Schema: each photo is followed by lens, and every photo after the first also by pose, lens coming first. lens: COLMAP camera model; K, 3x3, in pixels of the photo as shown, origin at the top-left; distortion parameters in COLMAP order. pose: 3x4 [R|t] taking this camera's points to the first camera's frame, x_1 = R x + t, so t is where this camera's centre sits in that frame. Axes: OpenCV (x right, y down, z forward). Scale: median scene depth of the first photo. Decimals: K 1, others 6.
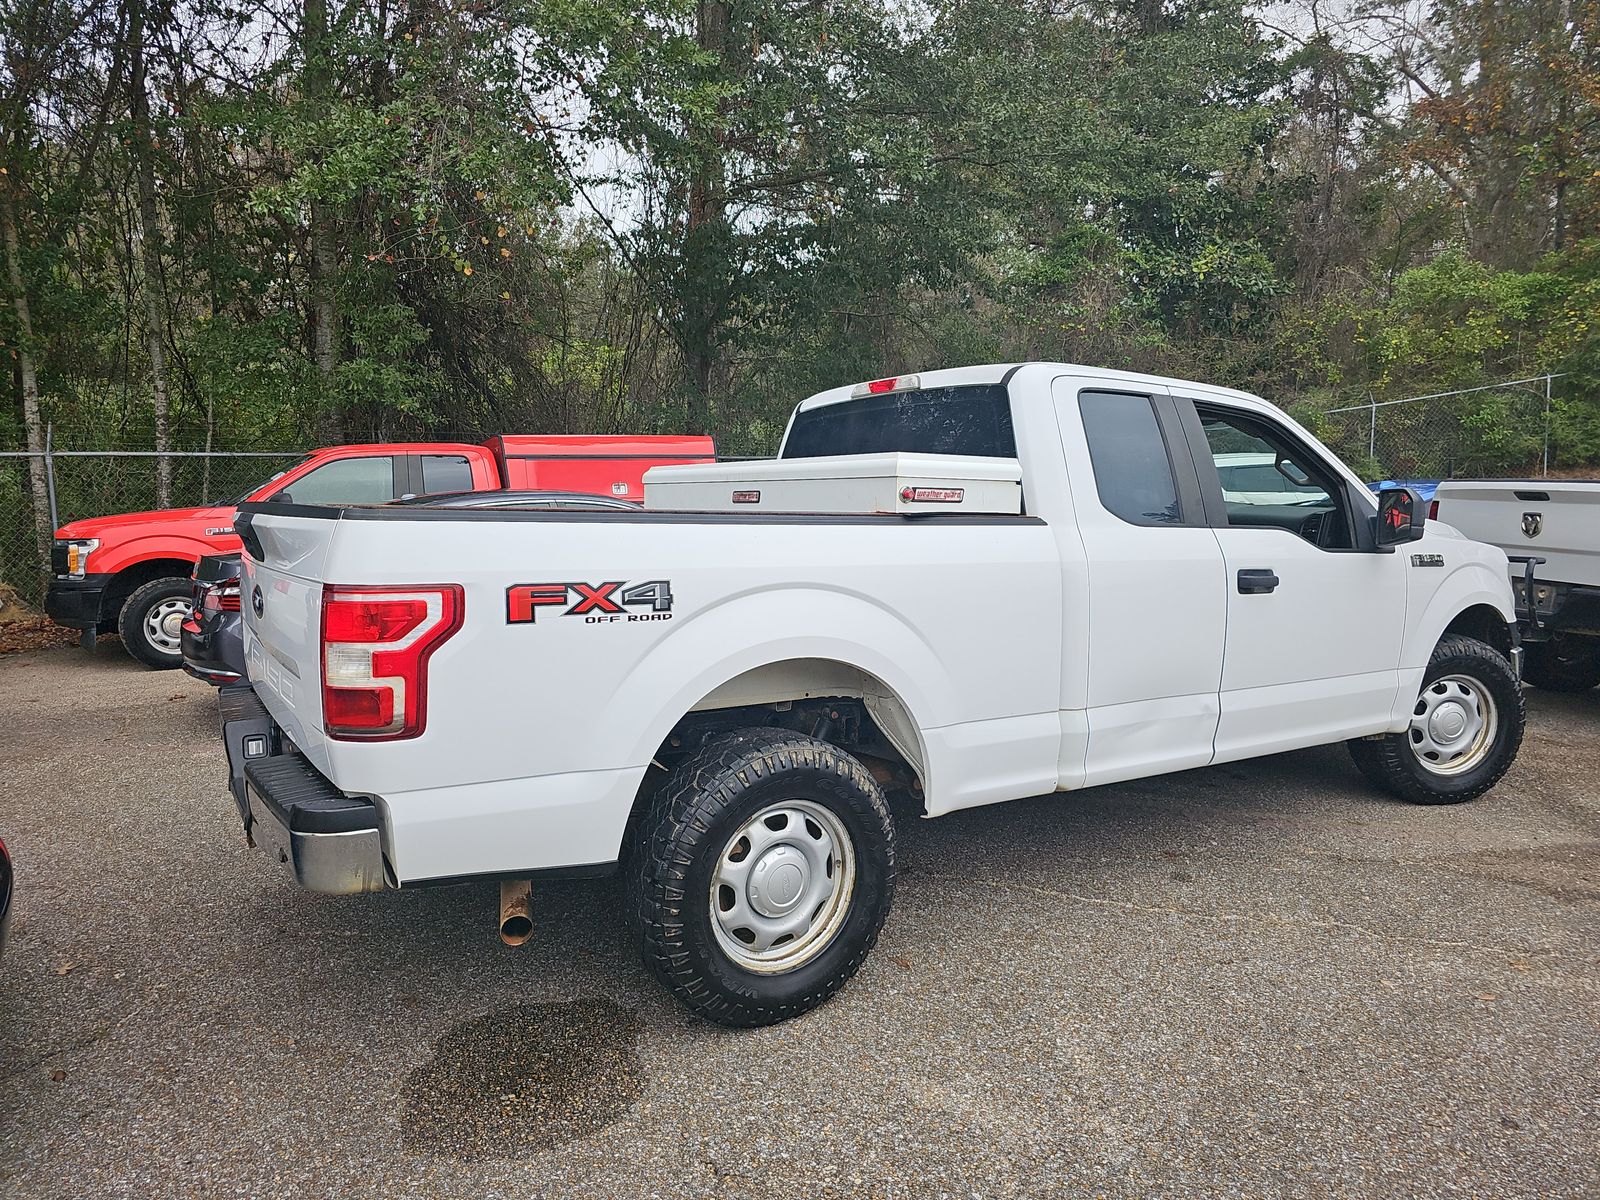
lens RADIAL K [[1042.0, 0, 799.7], [0, 1042.0, 592.1], [0, 0, 1]] dist [0.017137, -0.020242]
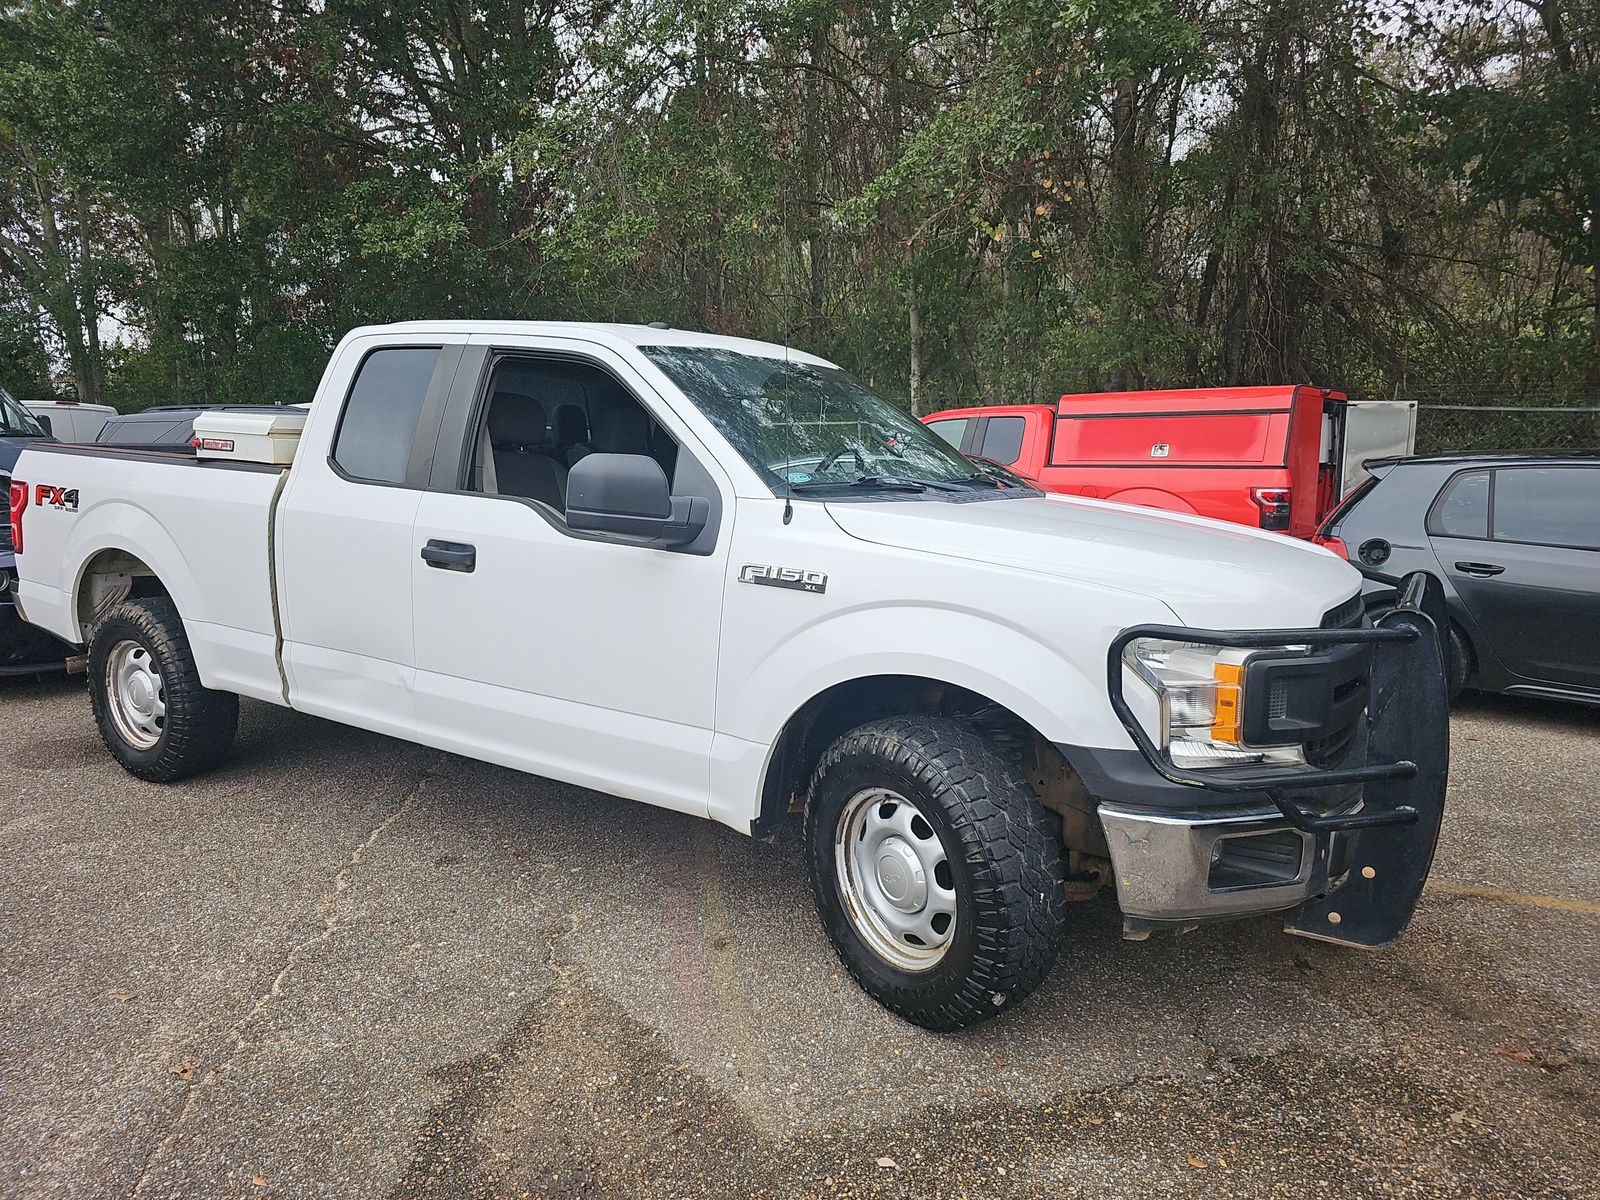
lens RADIAL K [[1042.0, 0, 796.9], [0, 1042.0, 608.2], [0, 0, 1]] dist [0.017137, -0.020242]
pose [[0.467442, 0.151800, -0.870893, 1.345406], [-0.107760, 0.987585, 0.114301, -0.098373], [0.877431, 0.040418, 0.477997, 0.842311]]
